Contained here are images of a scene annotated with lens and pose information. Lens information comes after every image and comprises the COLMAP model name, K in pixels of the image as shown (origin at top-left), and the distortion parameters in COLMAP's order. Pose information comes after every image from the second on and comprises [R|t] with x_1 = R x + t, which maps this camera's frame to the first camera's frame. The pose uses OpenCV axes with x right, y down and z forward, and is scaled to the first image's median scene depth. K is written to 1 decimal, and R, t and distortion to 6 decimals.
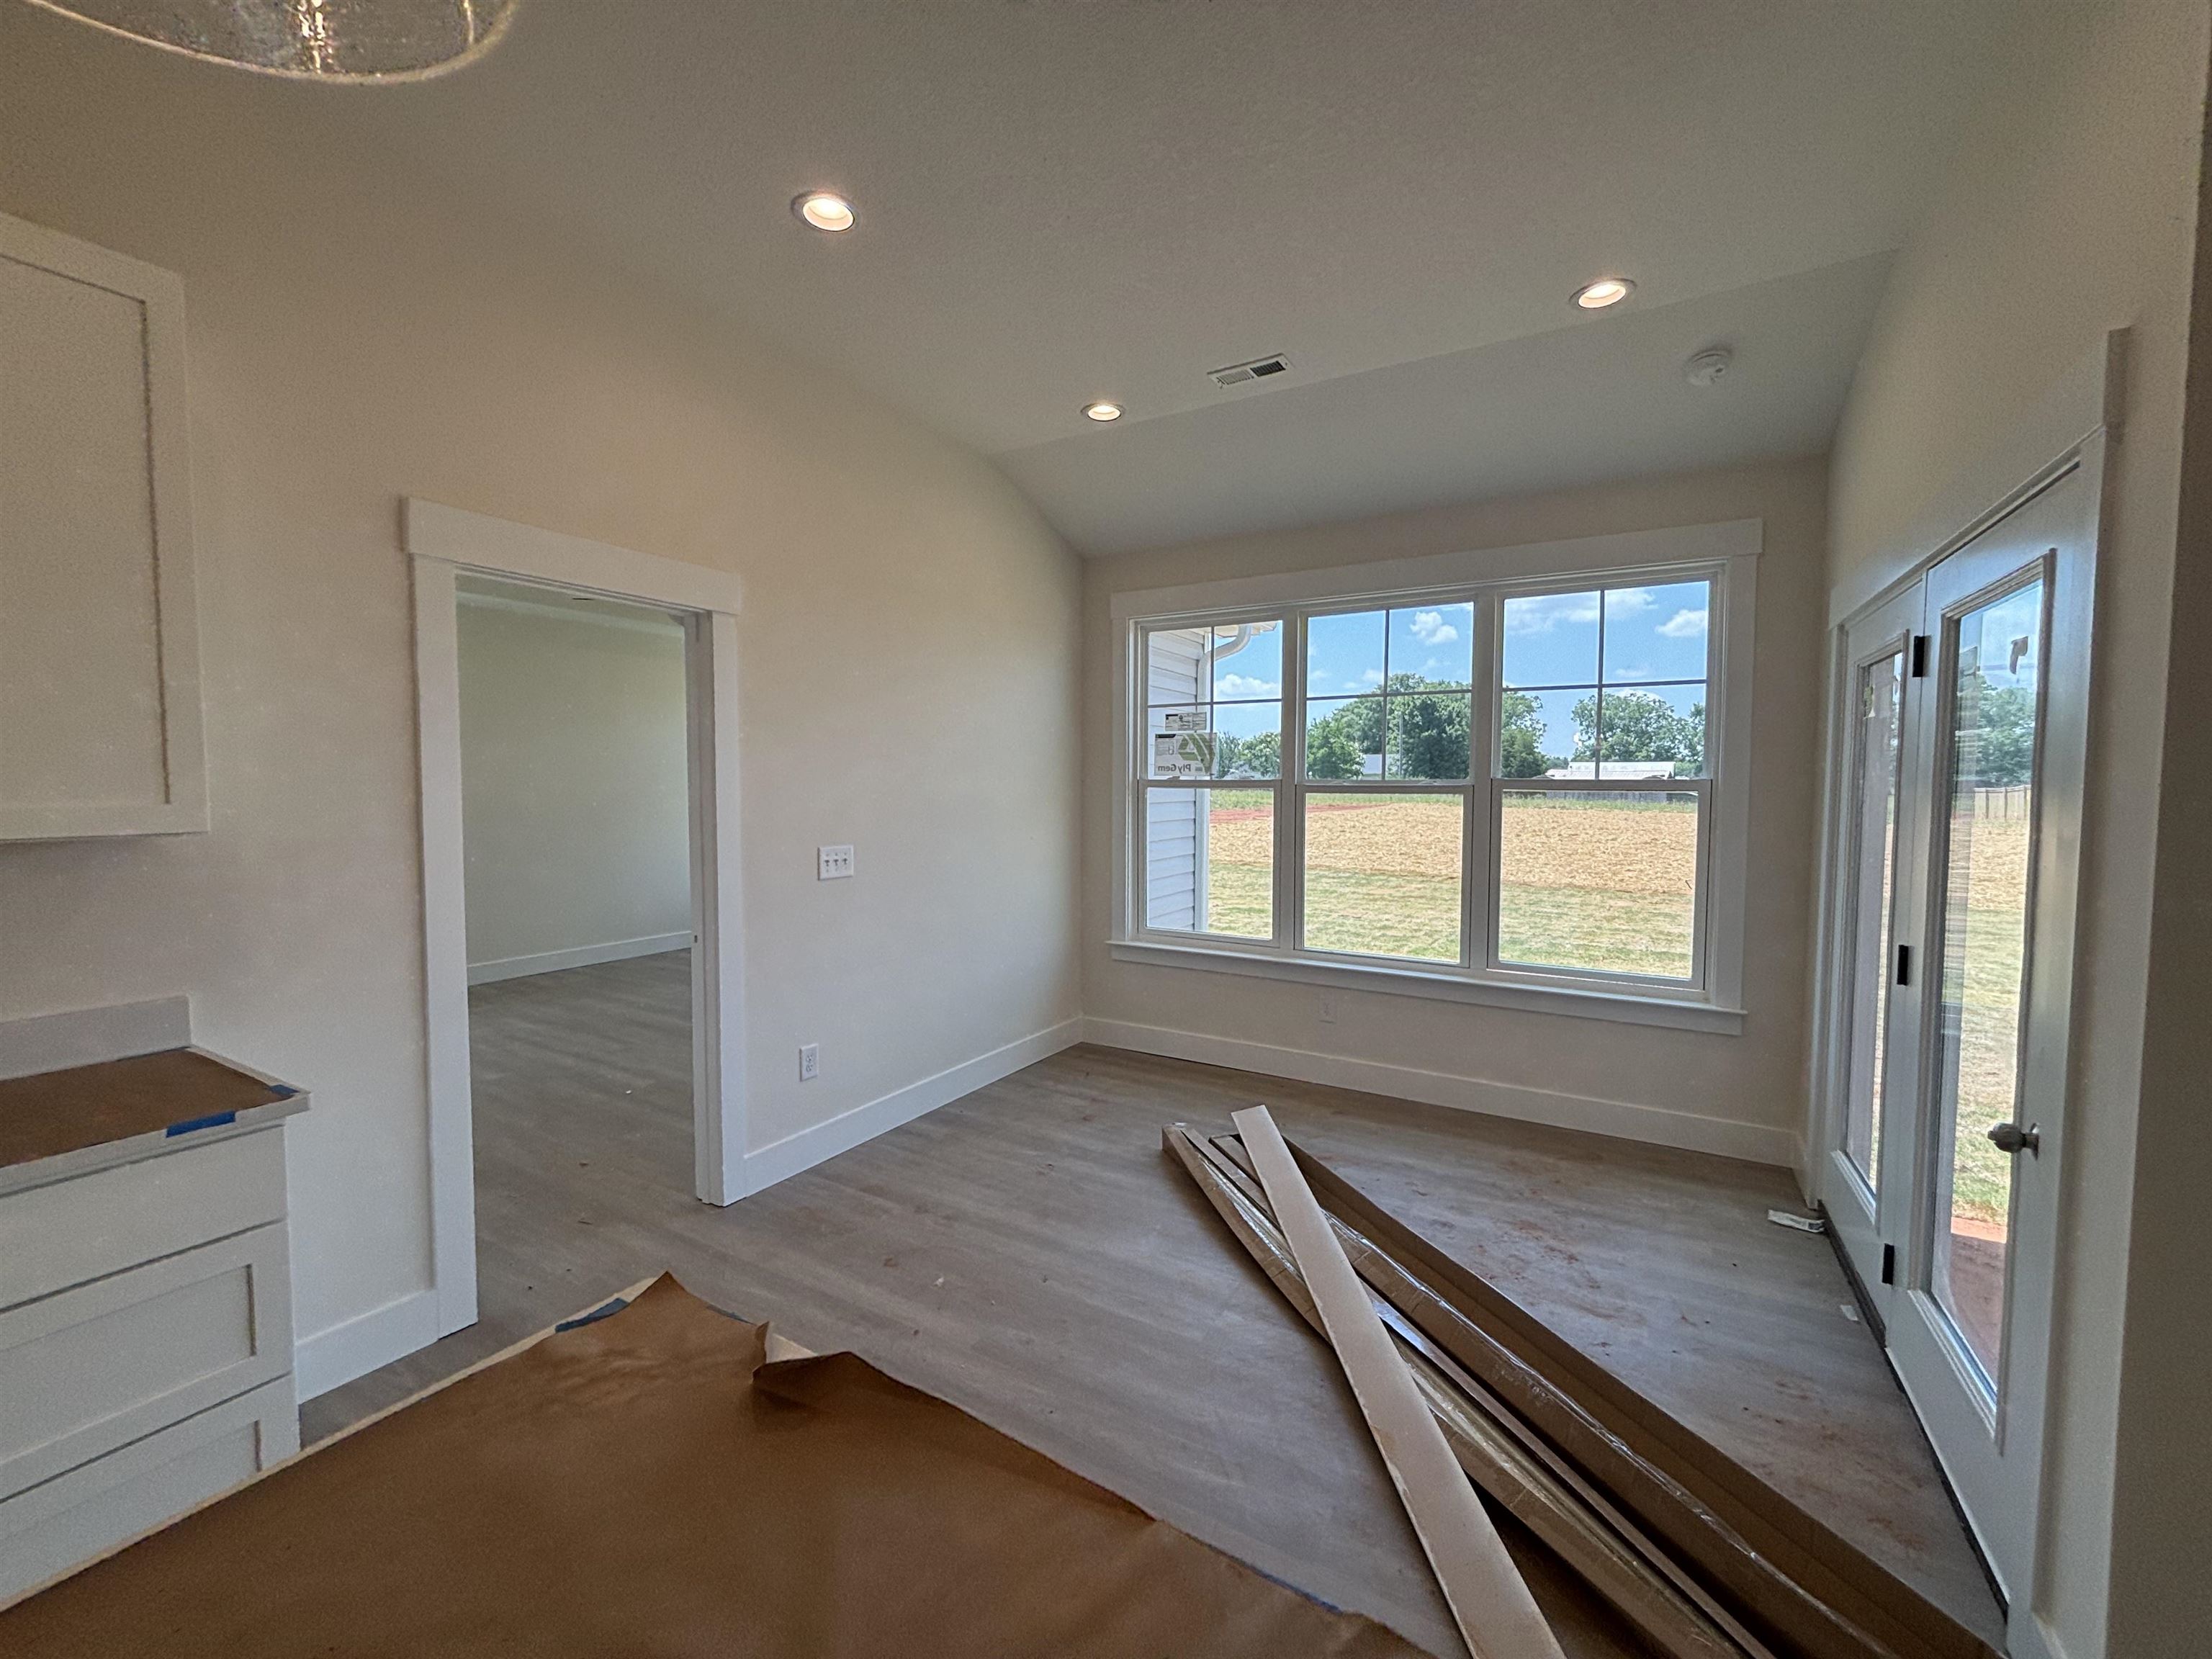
lens RADIAL K [[880.2, 0, 1106.0], [0, 880.2, 829.5], [0, 0, 1]] dist [-0.000324, -0.000194]
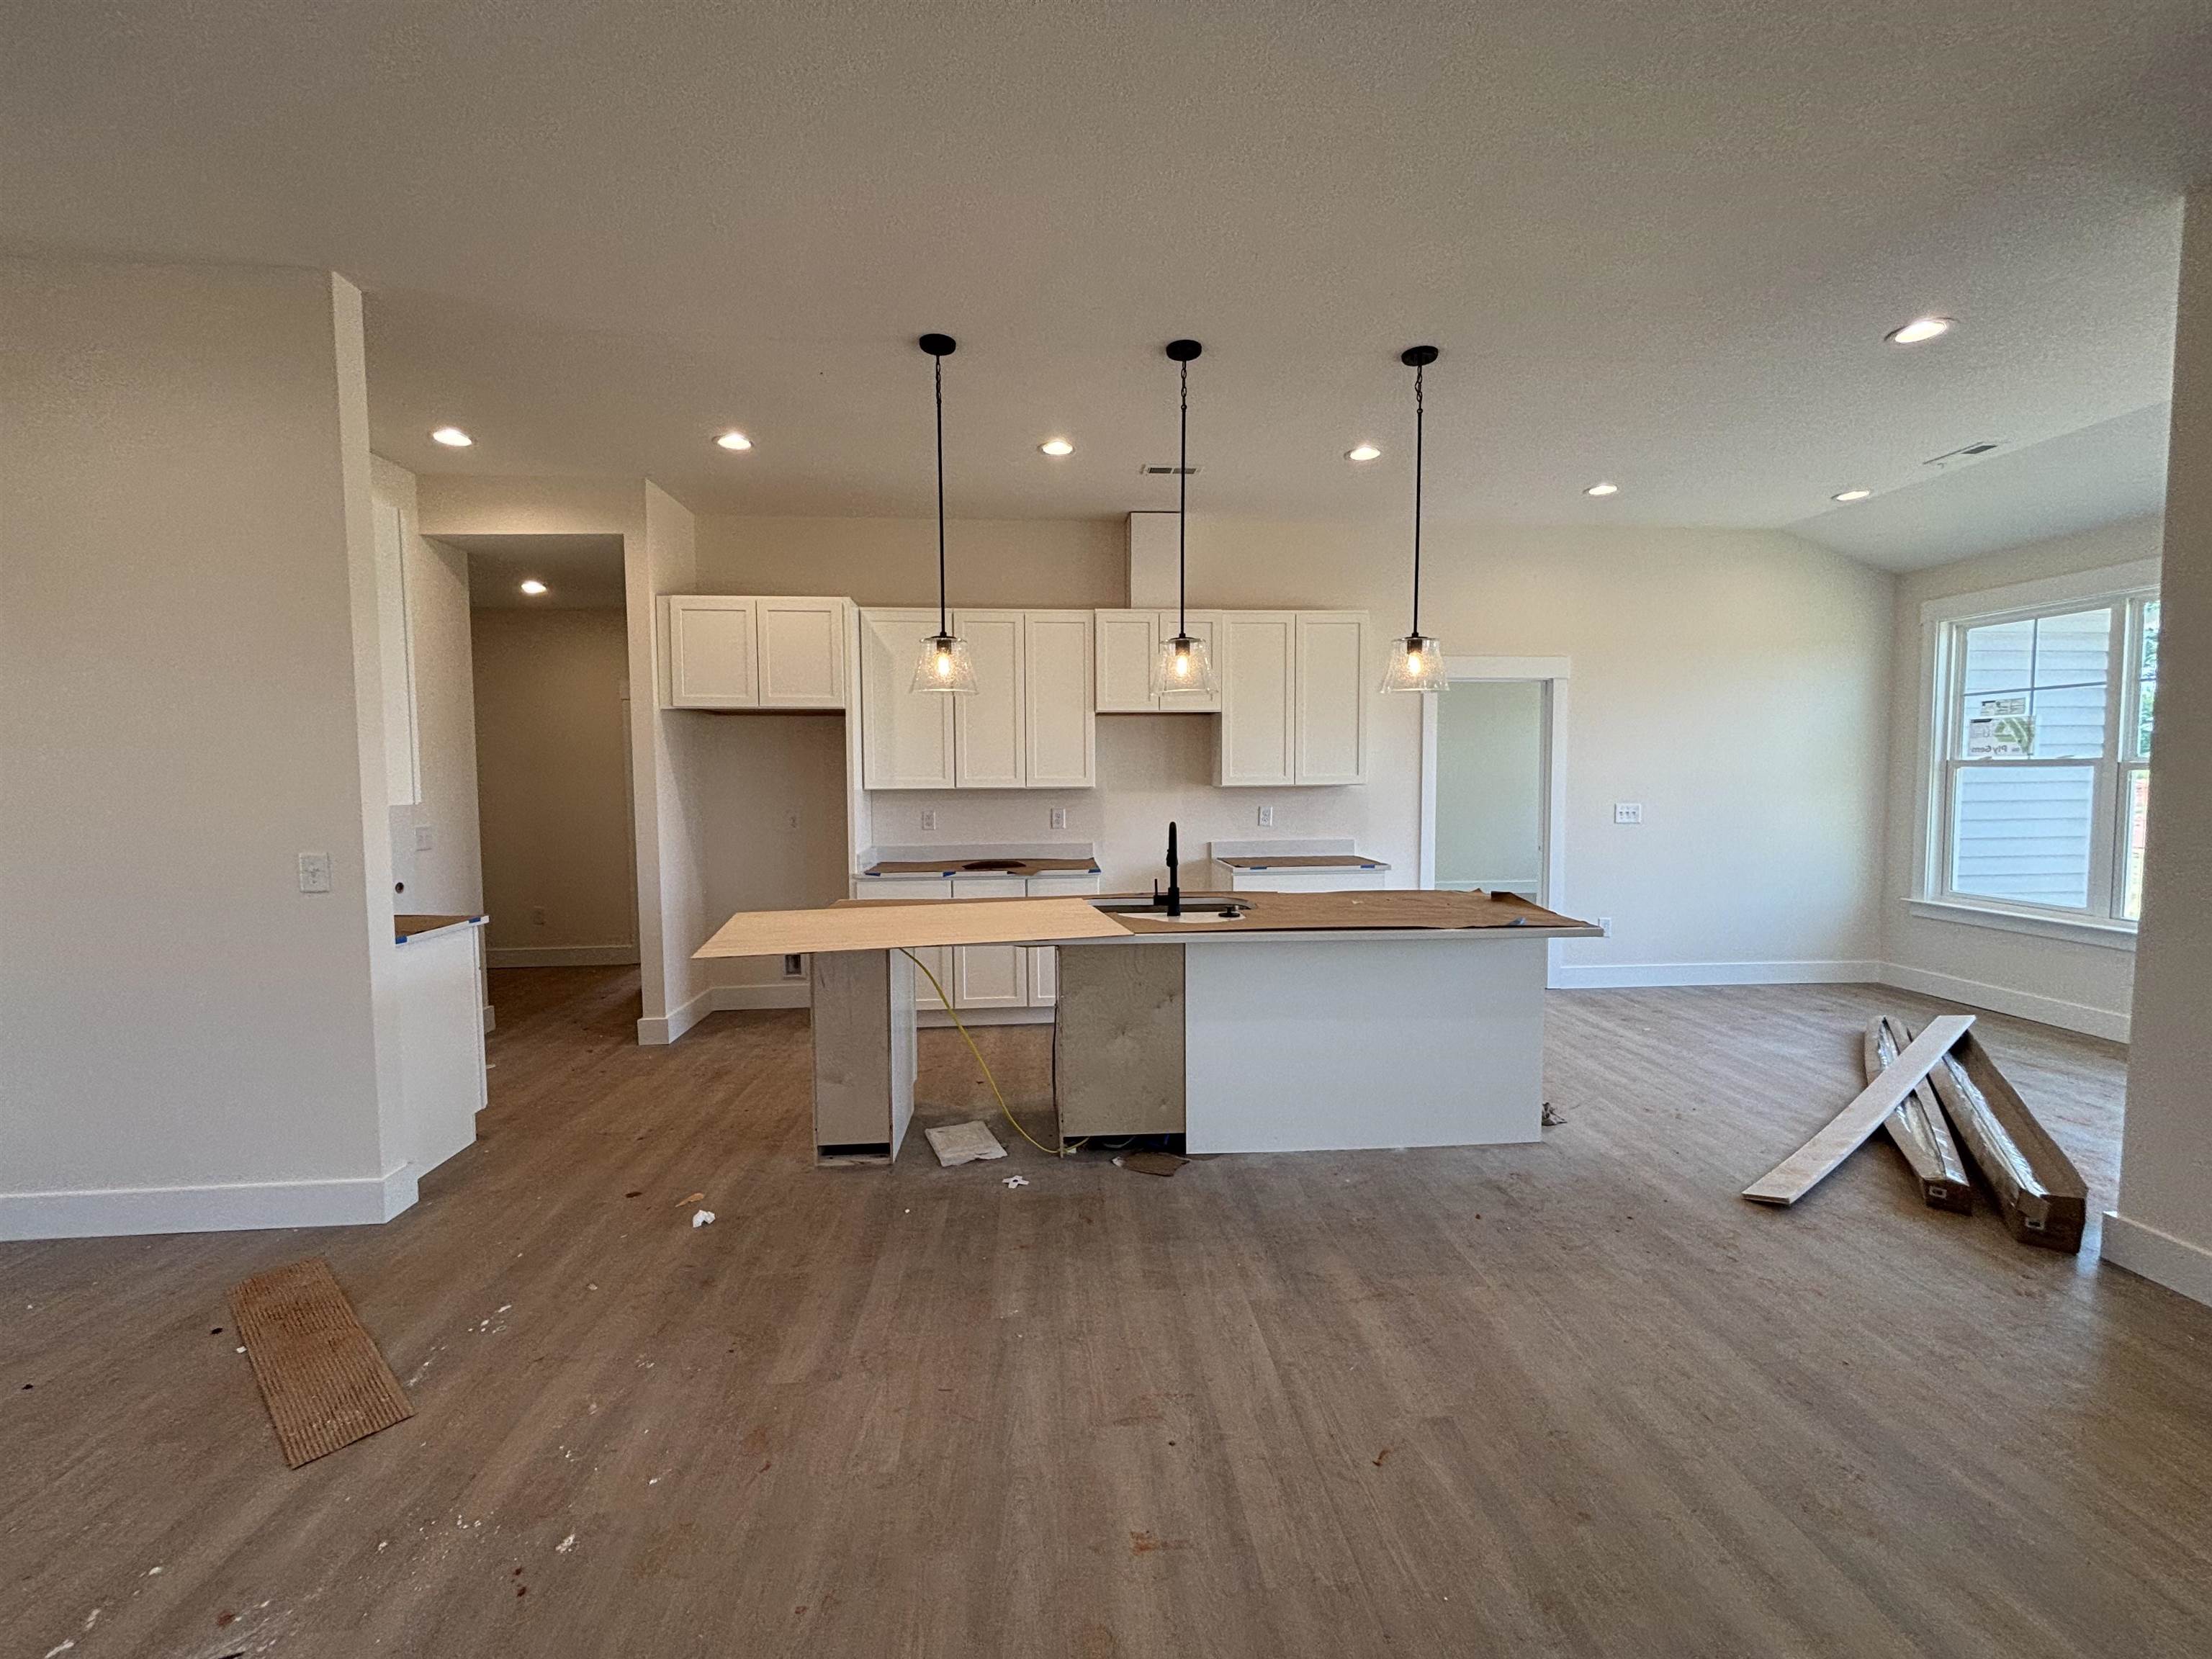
lens RADIAL K [[880.2, 0, 1106.0], [0, 880.2, 829.5], [0, 0, 1]] dist [-0.000324, -0.000194]
pose [[0.561841, 0.045583, -0.825988, 0.376335], [-0.032560, 0.998926, 0.032979, 0.031850], [0.826604, 0.008366, 0.562722, -0.555939]]
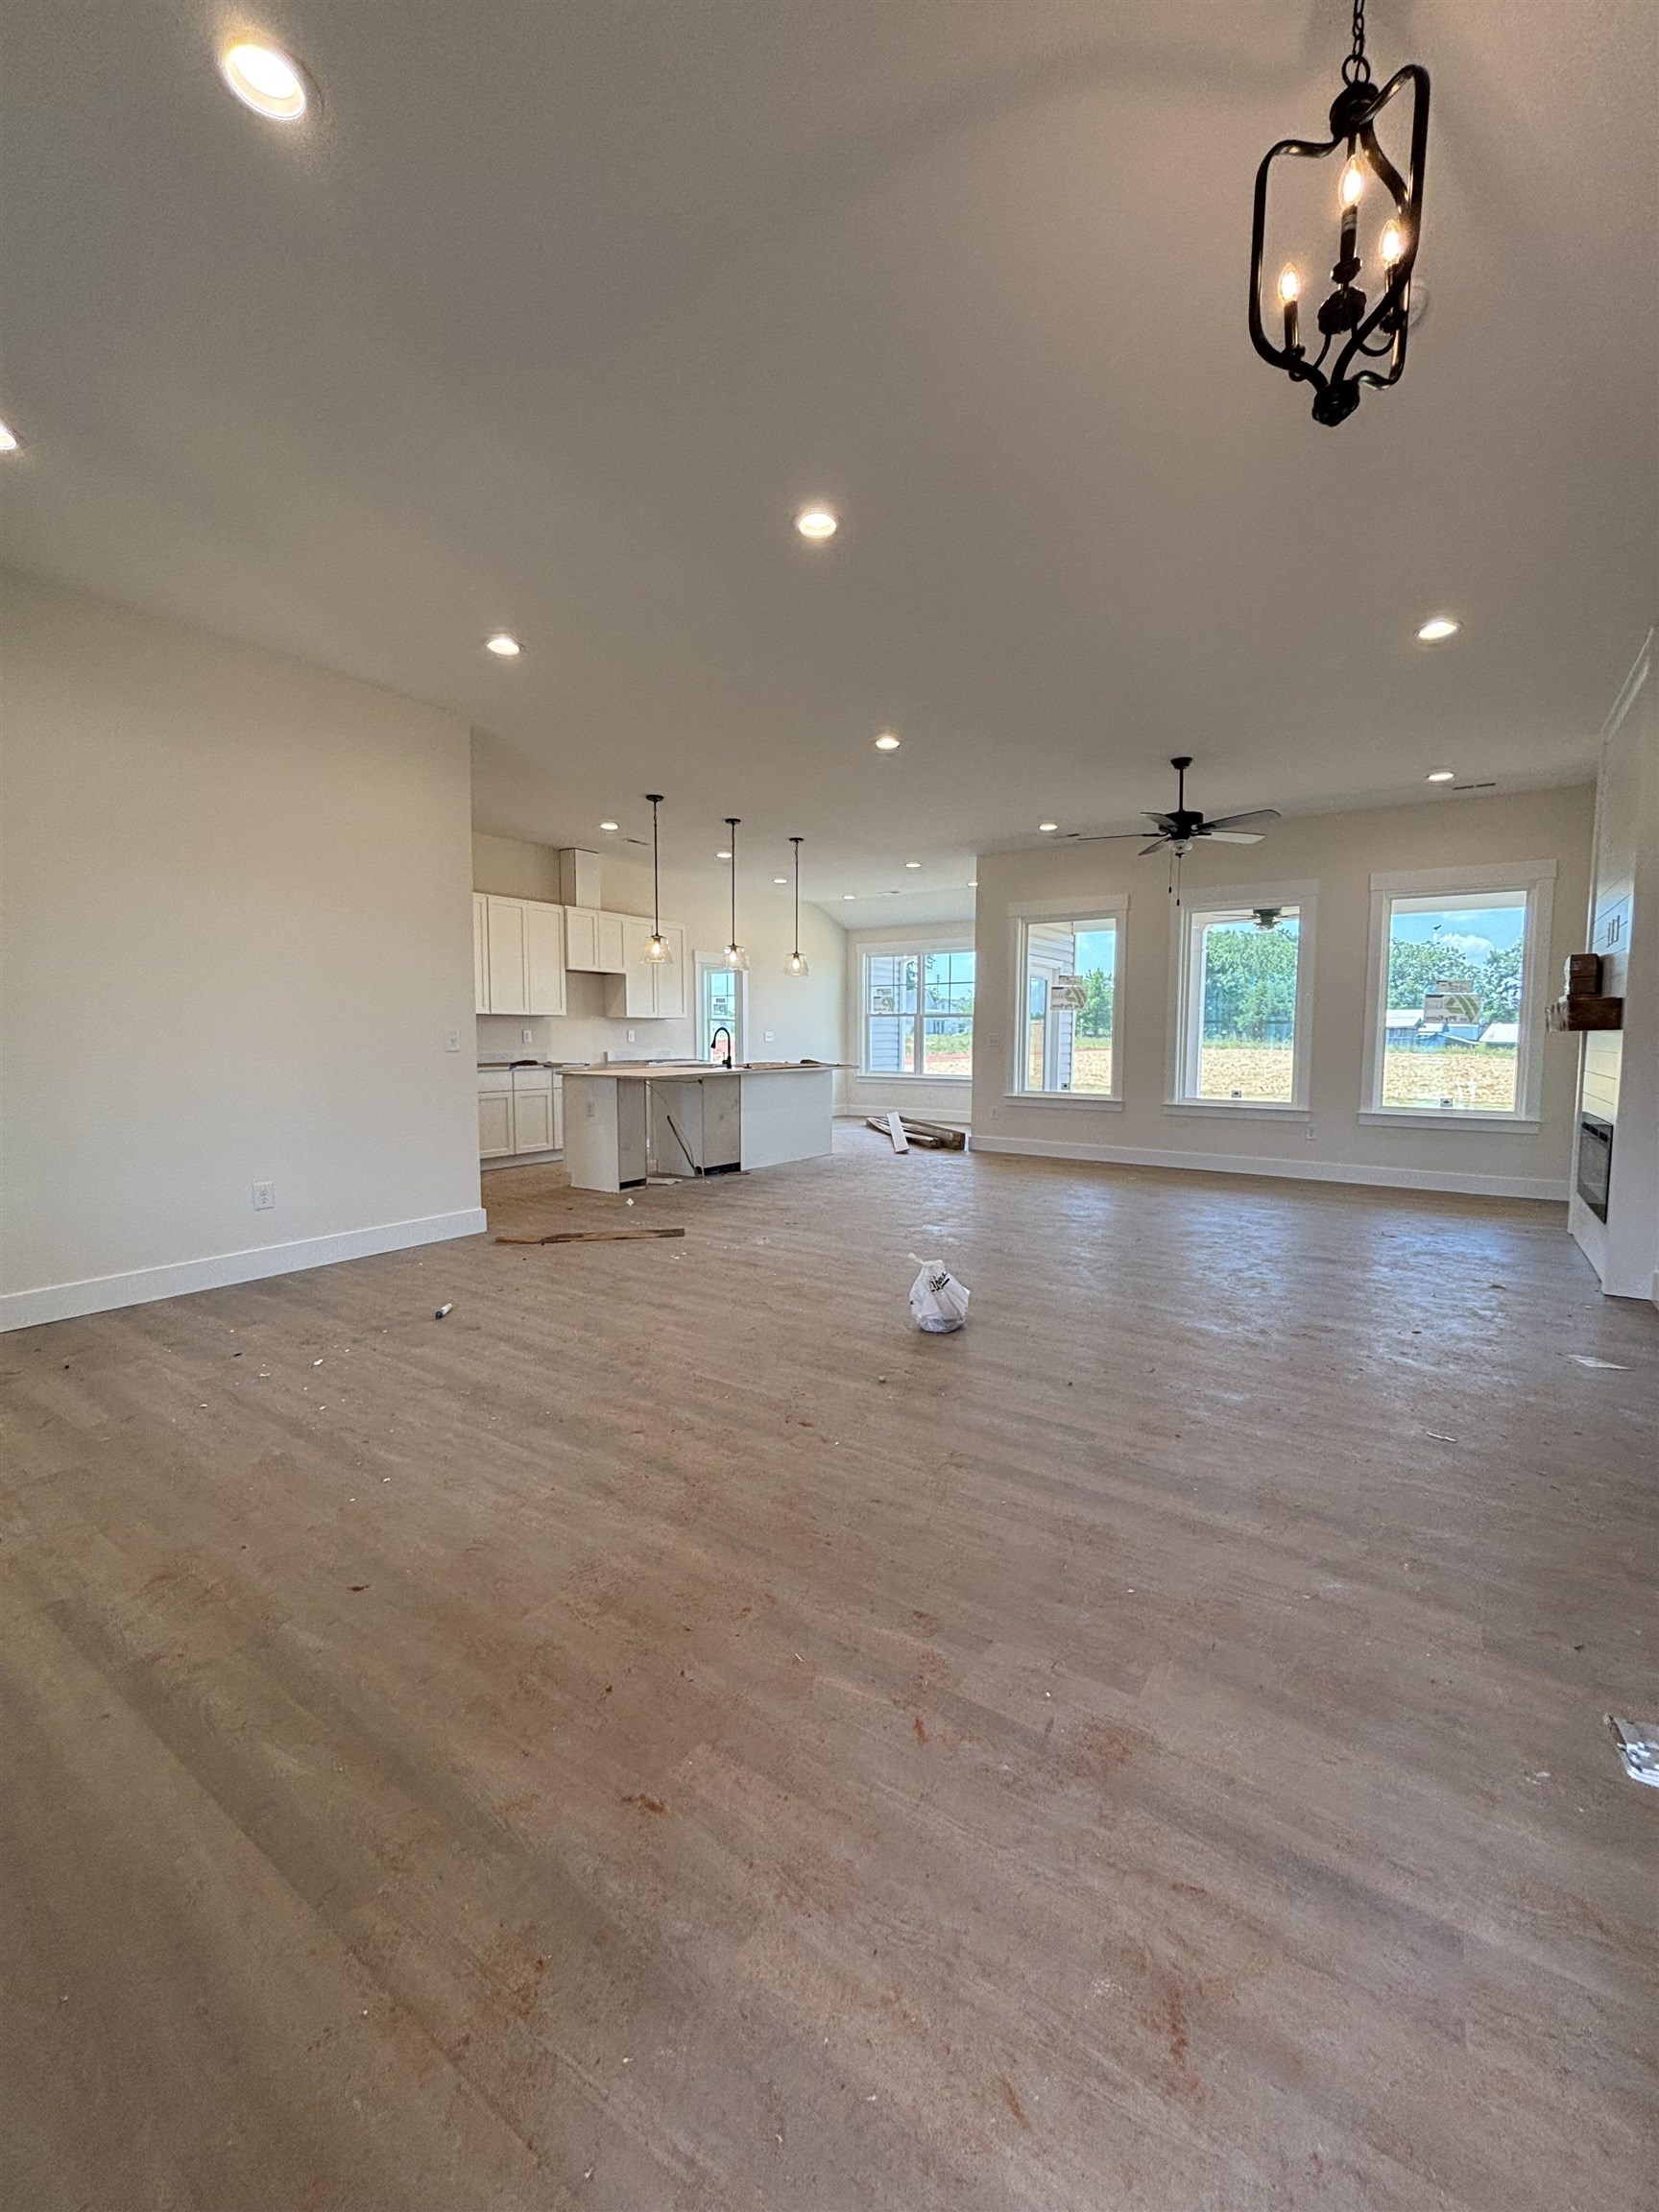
lens RADIAL K [[880.2, 0, 829.5], [0, 880.2, 1106.0], [0, 0, 1]] dist [-0.000324, -0.000194]
pose [[0.996737, 0.009385, -0.080168, 0.141596], [-0.006798, 0.999449, 0.032491, 0.134649], [0.080428, -0.031840, 0.996252, -1.653584]]
